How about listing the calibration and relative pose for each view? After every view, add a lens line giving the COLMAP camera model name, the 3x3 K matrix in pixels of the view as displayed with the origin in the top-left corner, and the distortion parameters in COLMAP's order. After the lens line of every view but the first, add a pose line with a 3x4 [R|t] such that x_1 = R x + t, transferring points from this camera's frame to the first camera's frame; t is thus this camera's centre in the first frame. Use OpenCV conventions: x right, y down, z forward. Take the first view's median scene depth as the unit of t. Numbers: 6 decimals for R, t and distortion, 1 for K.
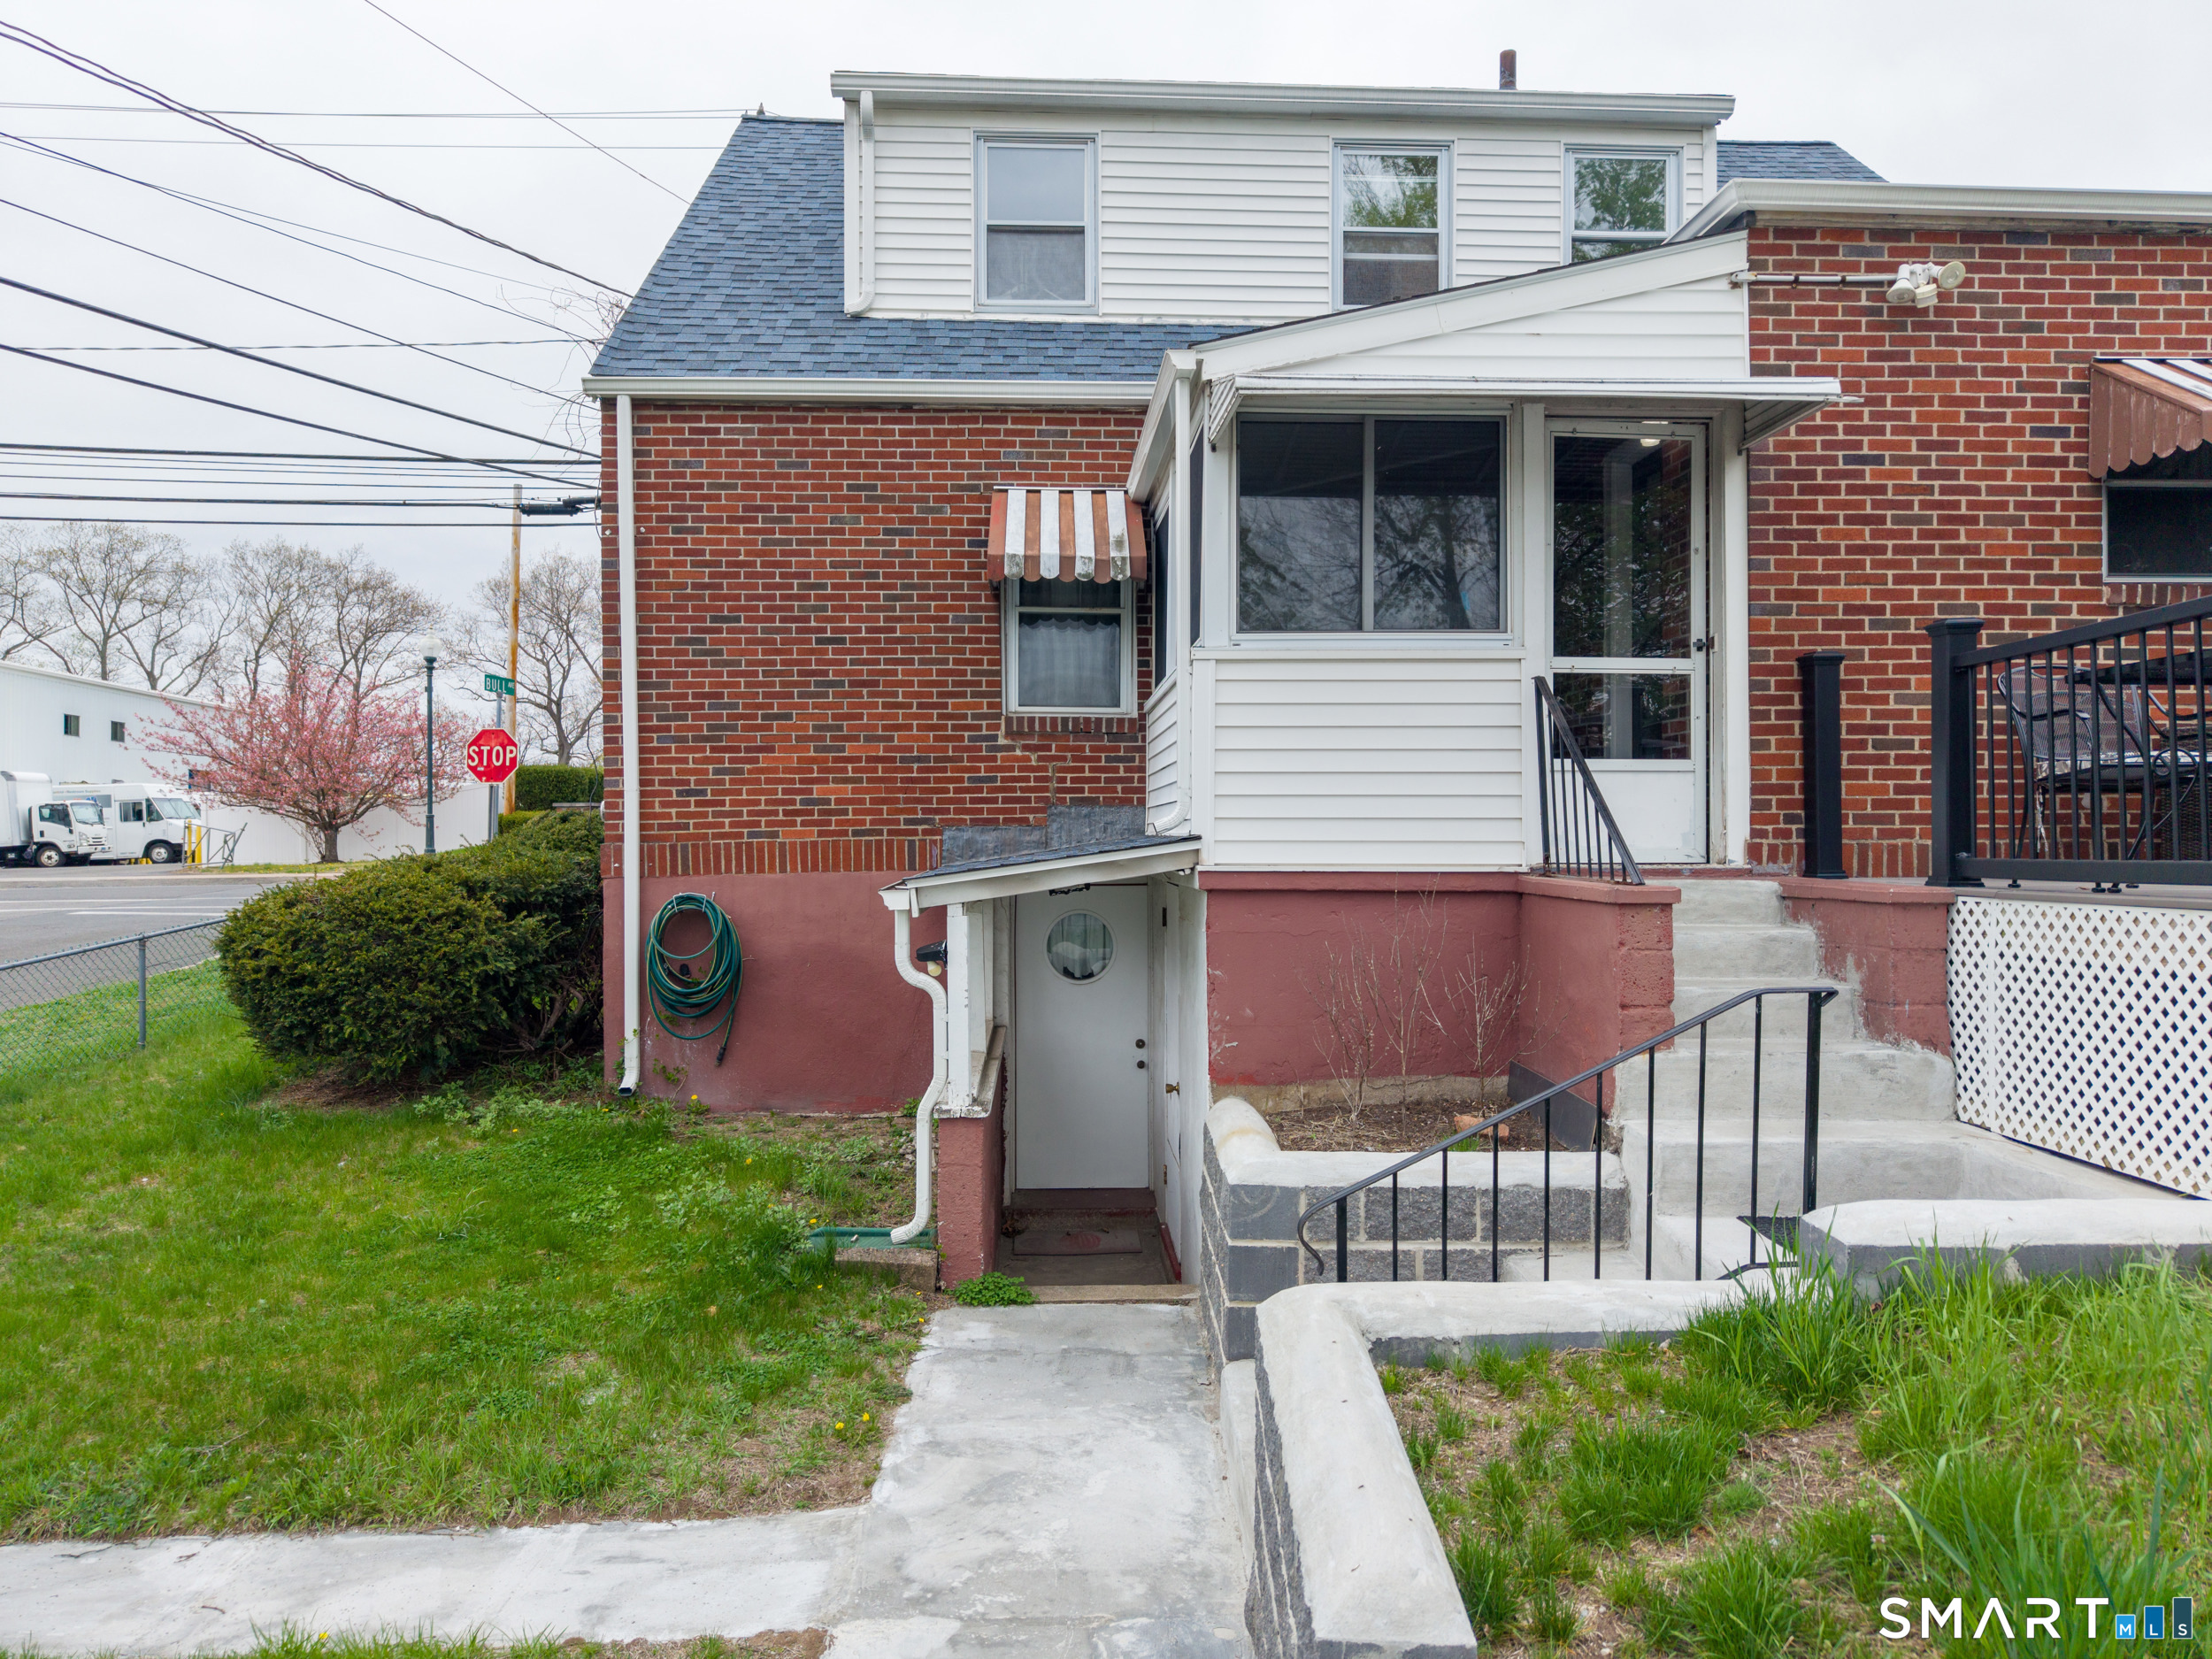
lens RADIAL K [[1476.8, 0, 1107.3], [0, 1476.8, 826.2], [0, 0, 1]] dist [0.045956, -0.047765]
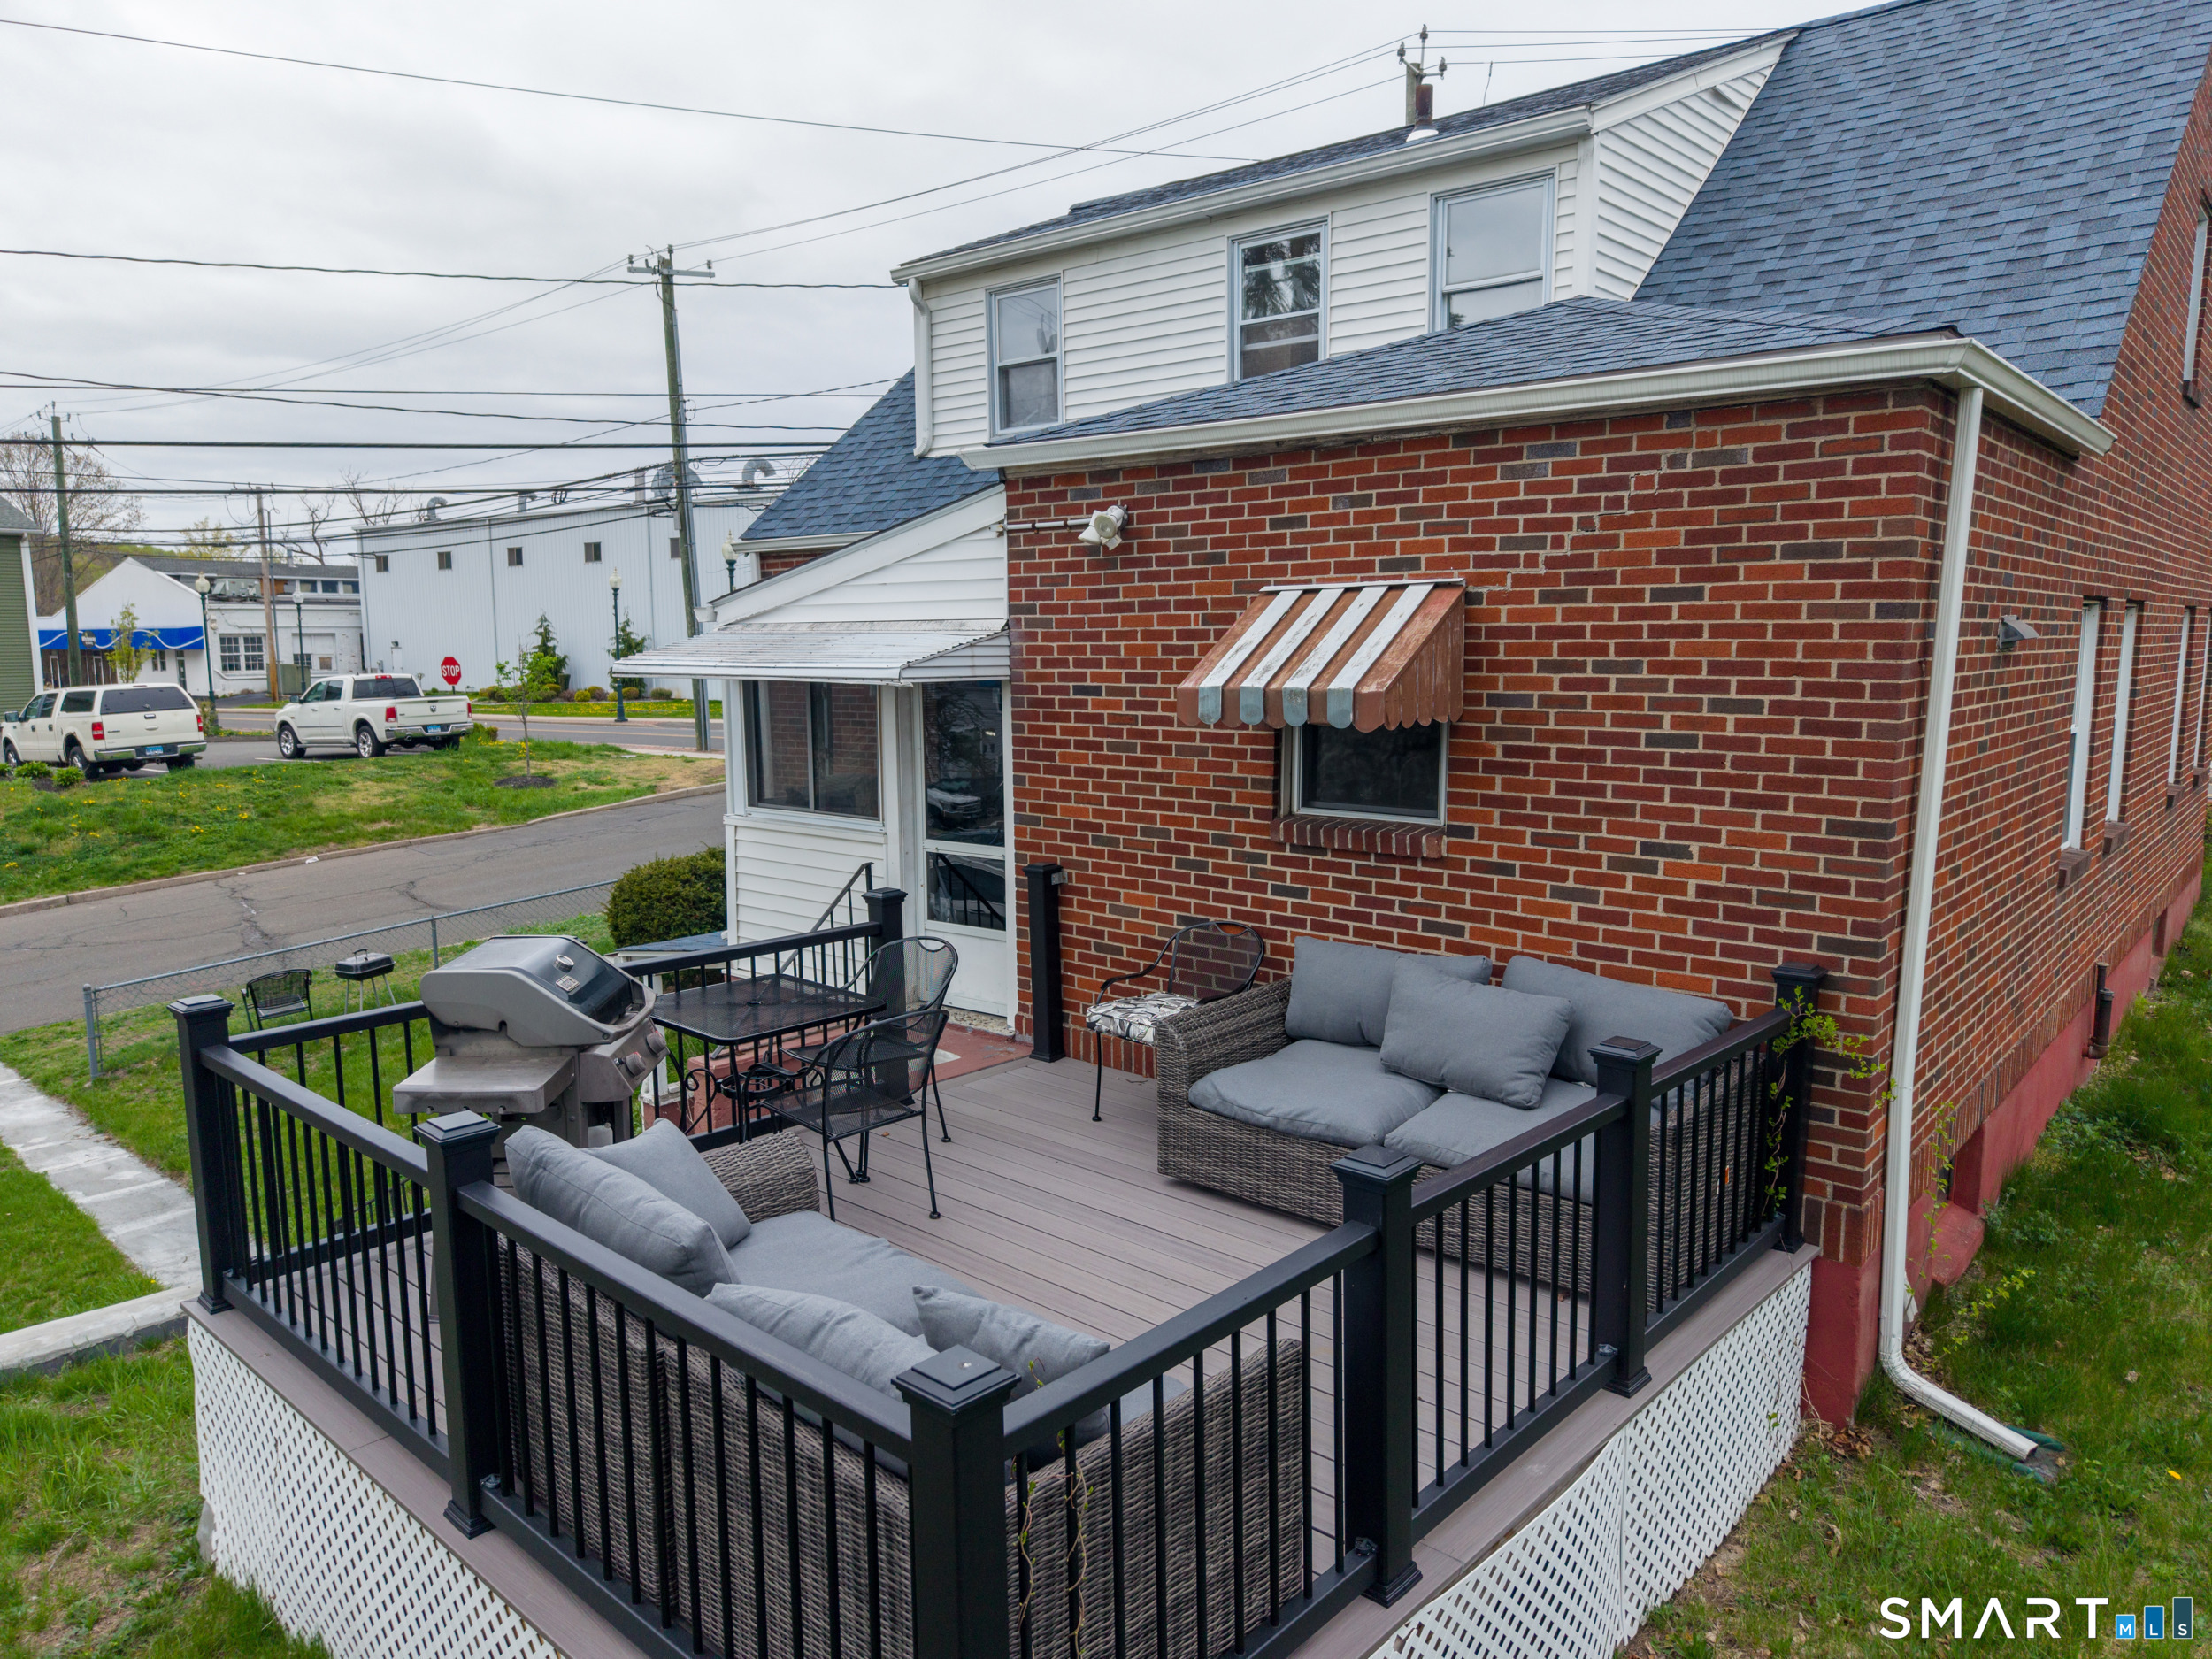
lens RADIAL K [[1476.8, 0, 1115.5], [0, 1476.8, 834.5], [0, 0, 1]] dist [0.045956, -0.047765]
pose [[0.731041, 0.090460, -0.676311, 1.251319], [0.006423, 0.990217, 0.139389, -0.289224], [0.682303, -0.106243, 0.723308, 0.222125]]
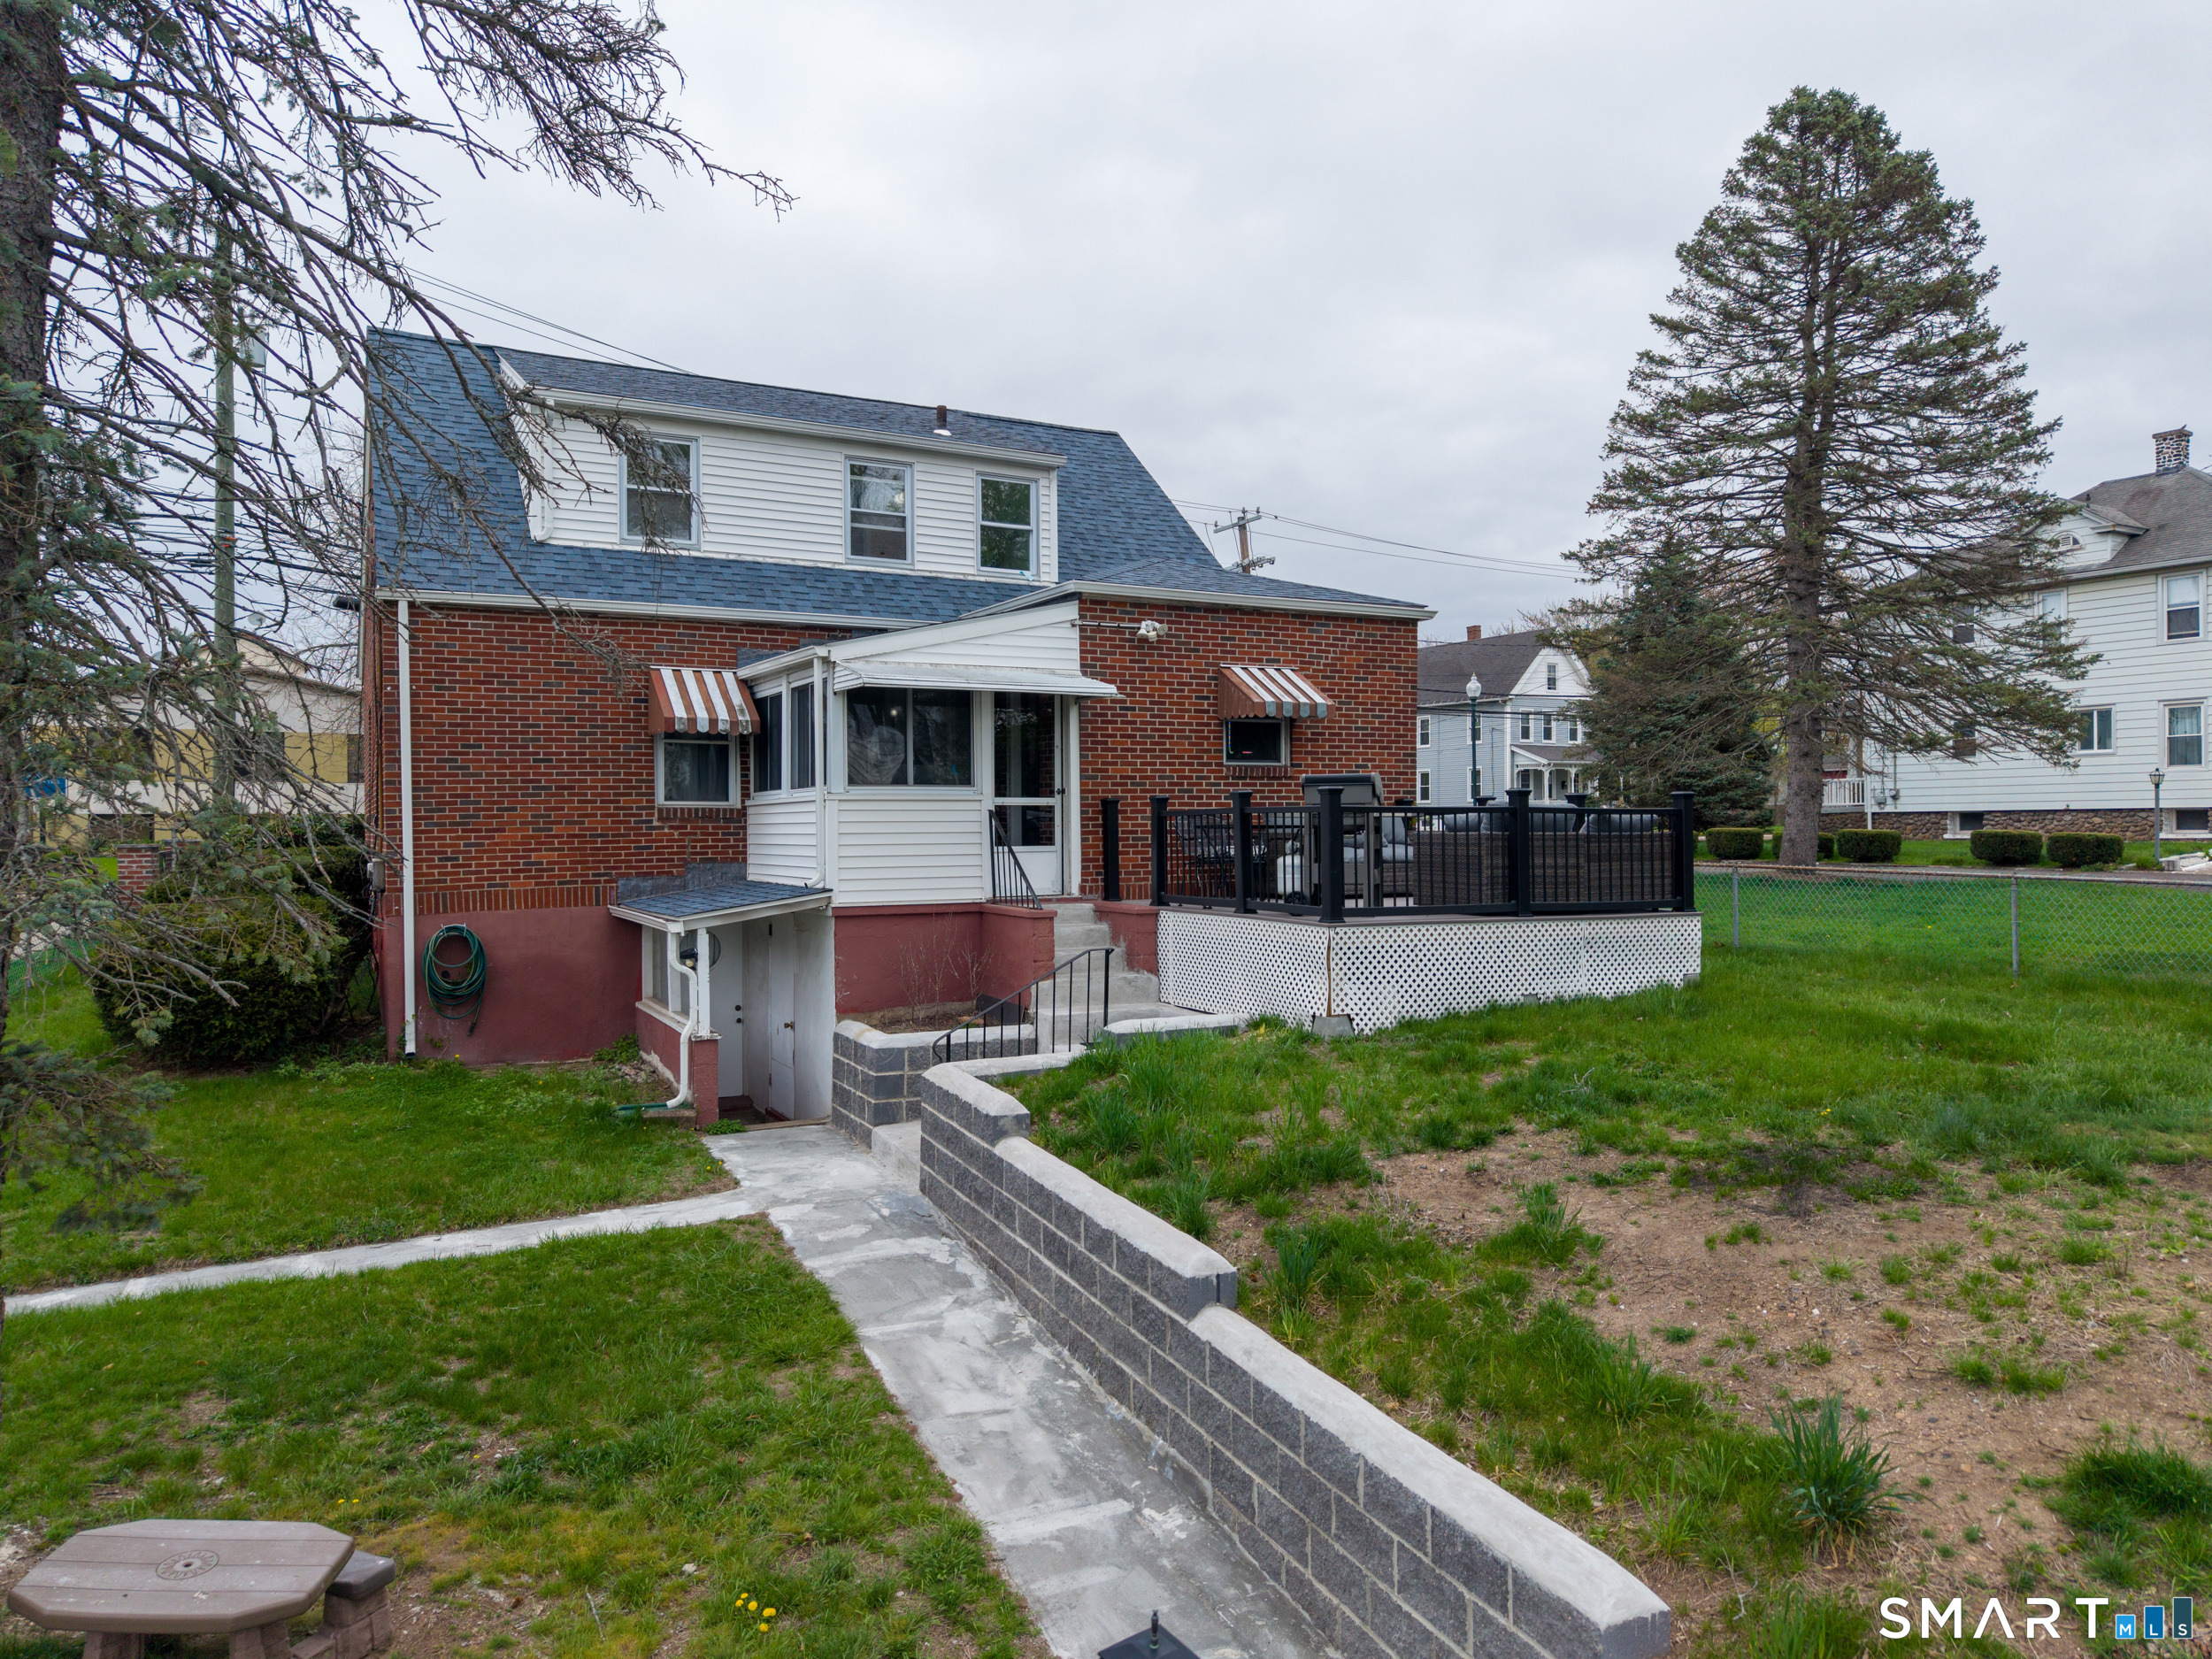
lens RADIAL K [[1476.8, 0, 1105.0], [0, 1476.8, 820.5], [0, 0, 1]] dist [0.045956, -0.047765]
pose [[0.905681, -0.003207, 0.423948, -0.430632], [0.002936, 0.999995, 0.001292, -0.084541], [-0.423950, 0.000075, 0.905686, -0.924566]]
